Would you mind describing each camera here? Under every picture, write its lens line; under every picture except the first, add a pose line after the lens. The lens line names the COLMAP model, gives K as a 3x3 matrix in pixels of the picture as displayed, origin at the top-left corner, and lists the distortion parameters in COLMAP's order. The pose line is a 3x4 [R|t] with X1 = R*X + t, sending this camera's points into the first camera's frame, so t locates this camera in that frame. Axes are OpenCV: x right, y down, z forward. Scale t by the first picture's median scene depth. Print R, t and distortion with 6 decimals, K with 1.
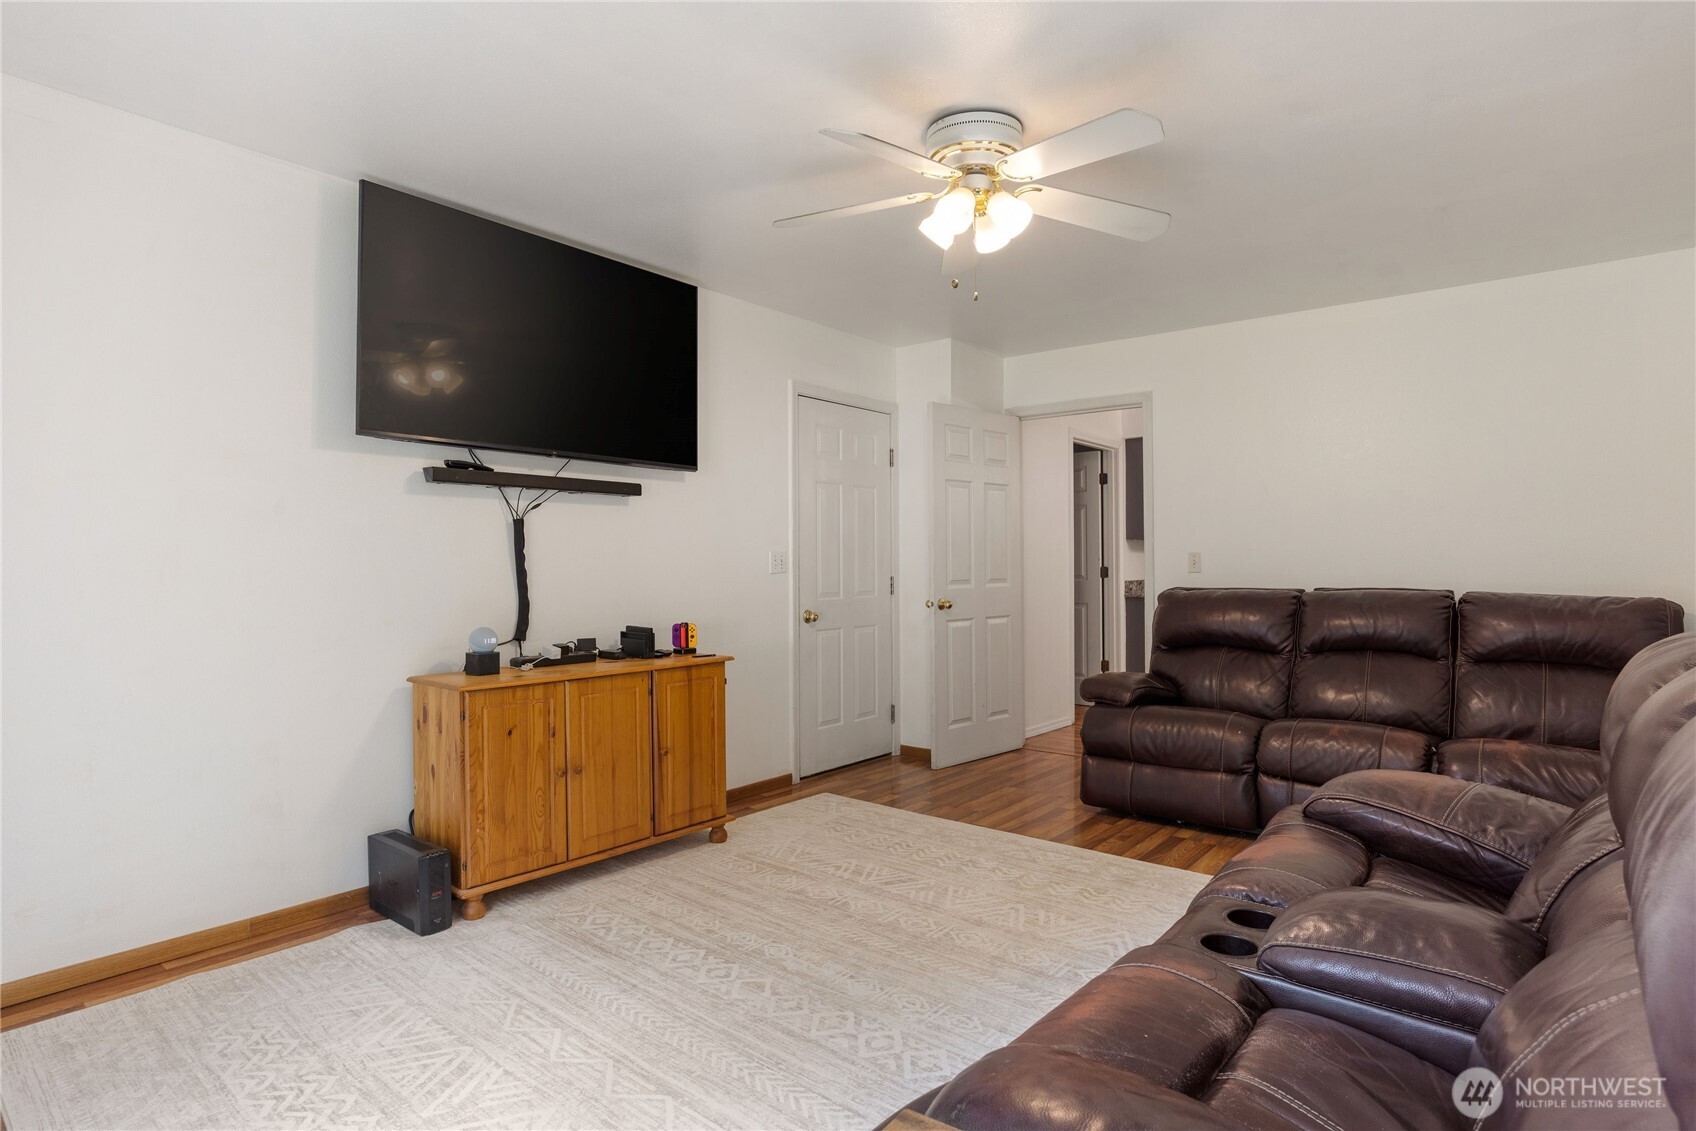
lens RADIAL K [[891.6, 0, 846.3], [0, 891.6, 571.0], [0, 0, 1]] dist [-0.027618, 0.005137]
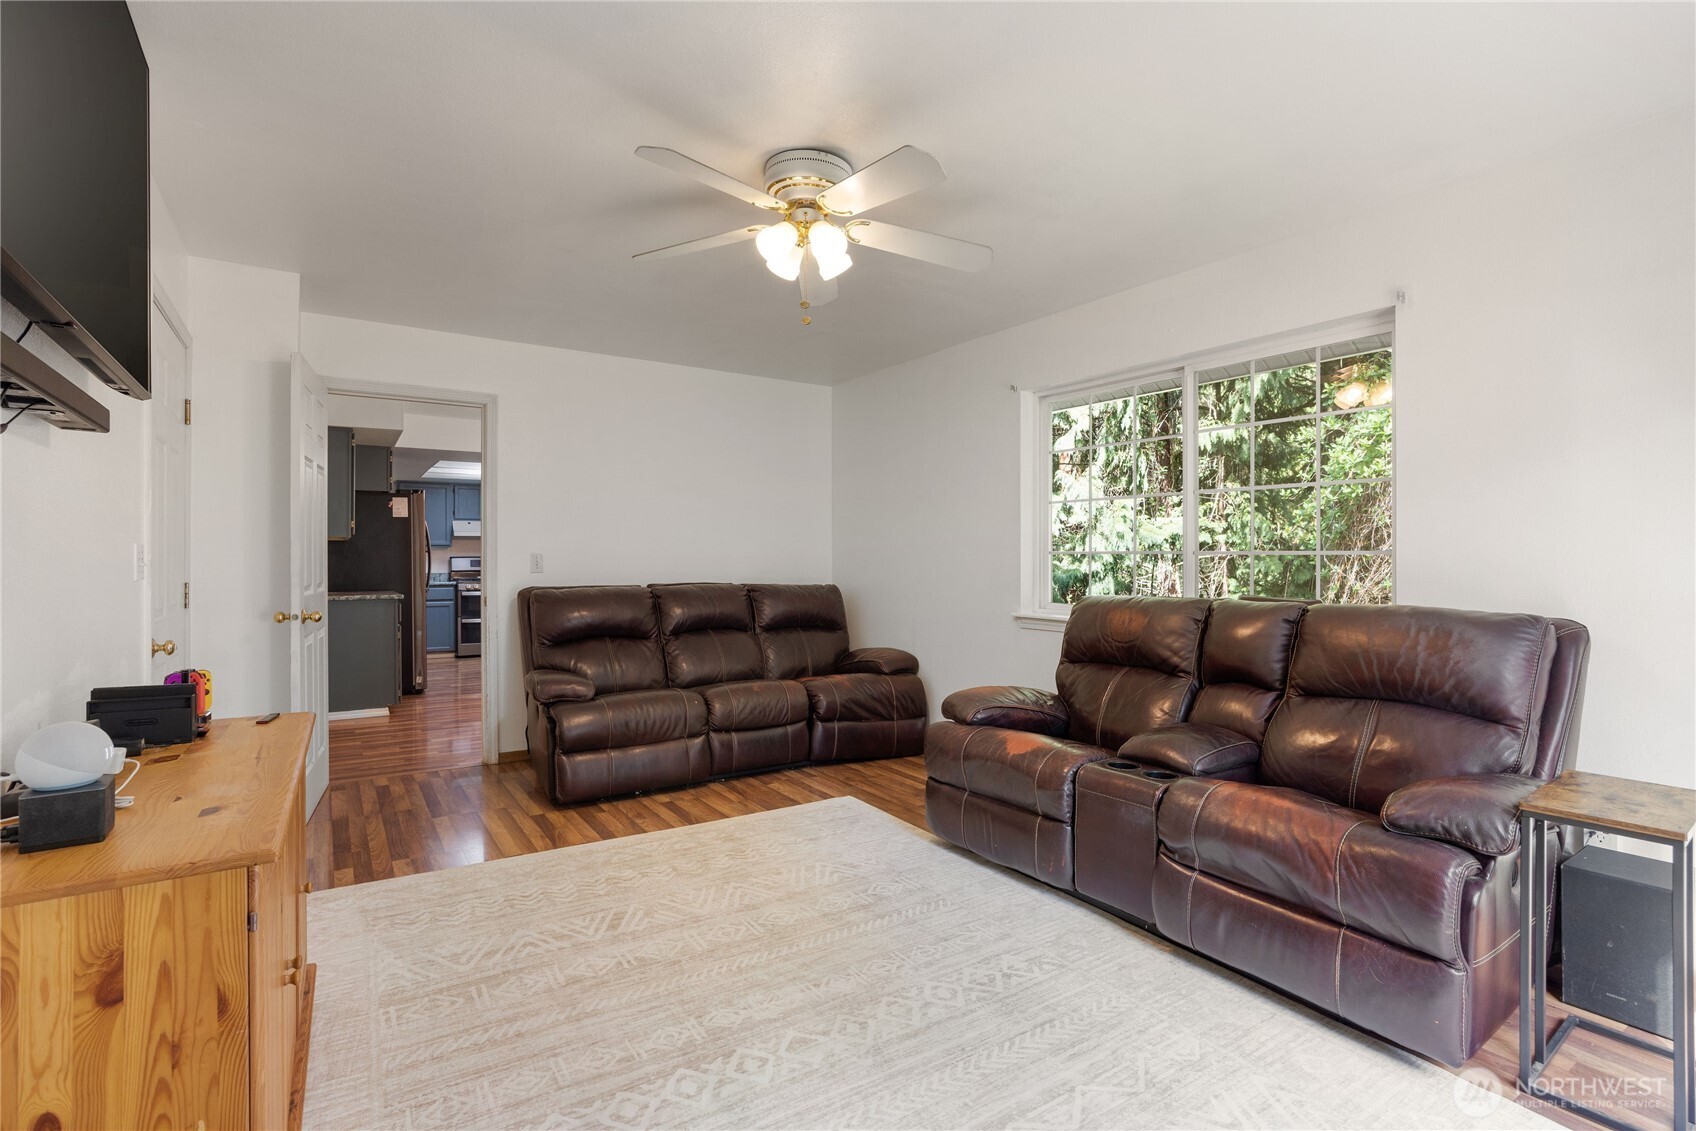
lens RADIAL K [[799.1, 0, 845.4], [0, 799.1, 565.5], [0, 0, 1]] dist [-0.011096, 0.002133]
pose [[0.294717, 0.002037, 0.955582, -0.609946], [0.000581, 0.999997, -0.002310, -0.006593], [-0.955584, 0.001236, 0.294715, 0.514990]]
